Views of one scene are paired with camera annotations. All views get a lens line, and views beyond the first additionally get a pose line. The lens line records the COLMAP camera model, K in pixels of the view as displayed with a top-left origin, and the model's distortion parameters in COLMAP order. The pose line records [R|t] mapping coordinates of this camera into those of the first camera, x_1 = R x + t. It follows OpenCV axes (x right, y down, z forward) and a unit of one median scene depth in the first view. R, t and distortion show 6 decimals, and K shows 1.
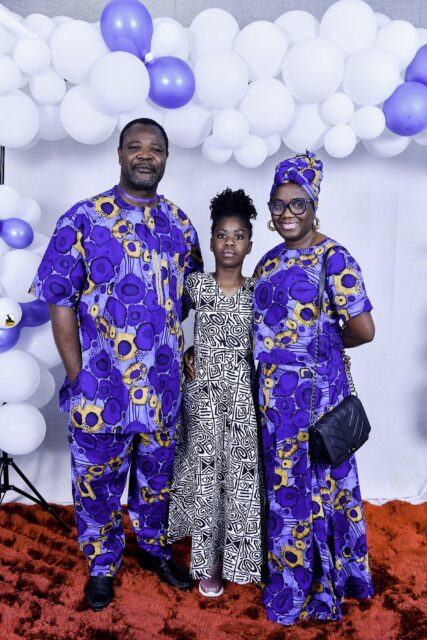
lens RADIAL K [[595.9, 0, 213.0], [0, 595.9, 323.4], [0, 0, 1]] dist [-0.005226, -0.013037]
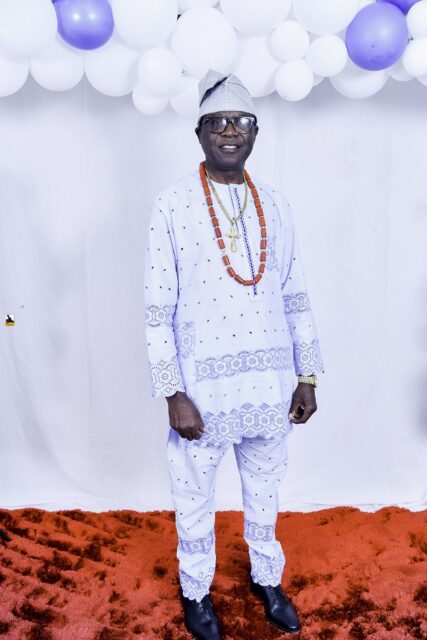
lens RADIAL K [[657.0, 0, 211.8], [0, 657.0, 319.5], [0, 0, 1]] dist [-0.008987, 0.004599]
pose [[0.996894, -0.014311, -0.077448, 0.165443], [0.016744, 0.999384, 0.030852, -0.003769], [0.076959, -0.032053, 0.996519, 0.072621]]
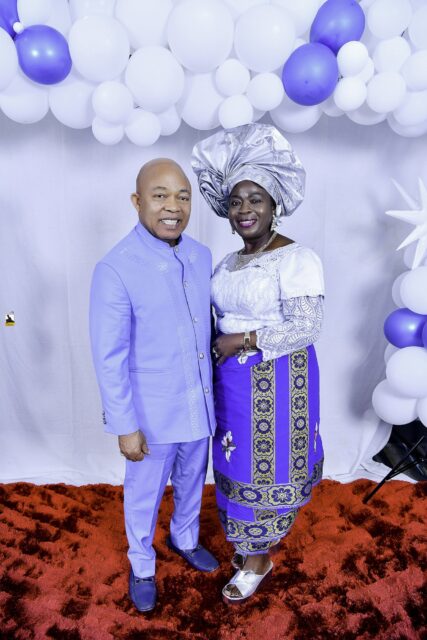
lens RADIAL K [[485.1, 0, 212.9], [0, 485.1, 320.1], [0, 0, 1]] dist [-0.021130, -0.003872]
pose [[0.998506, -0.013916, -0.052847, 0.211926], [0.016922, 0.998238, 0.056865, -0.031943], [0.051963, -0.057675, 0.996982, 0.238804]]
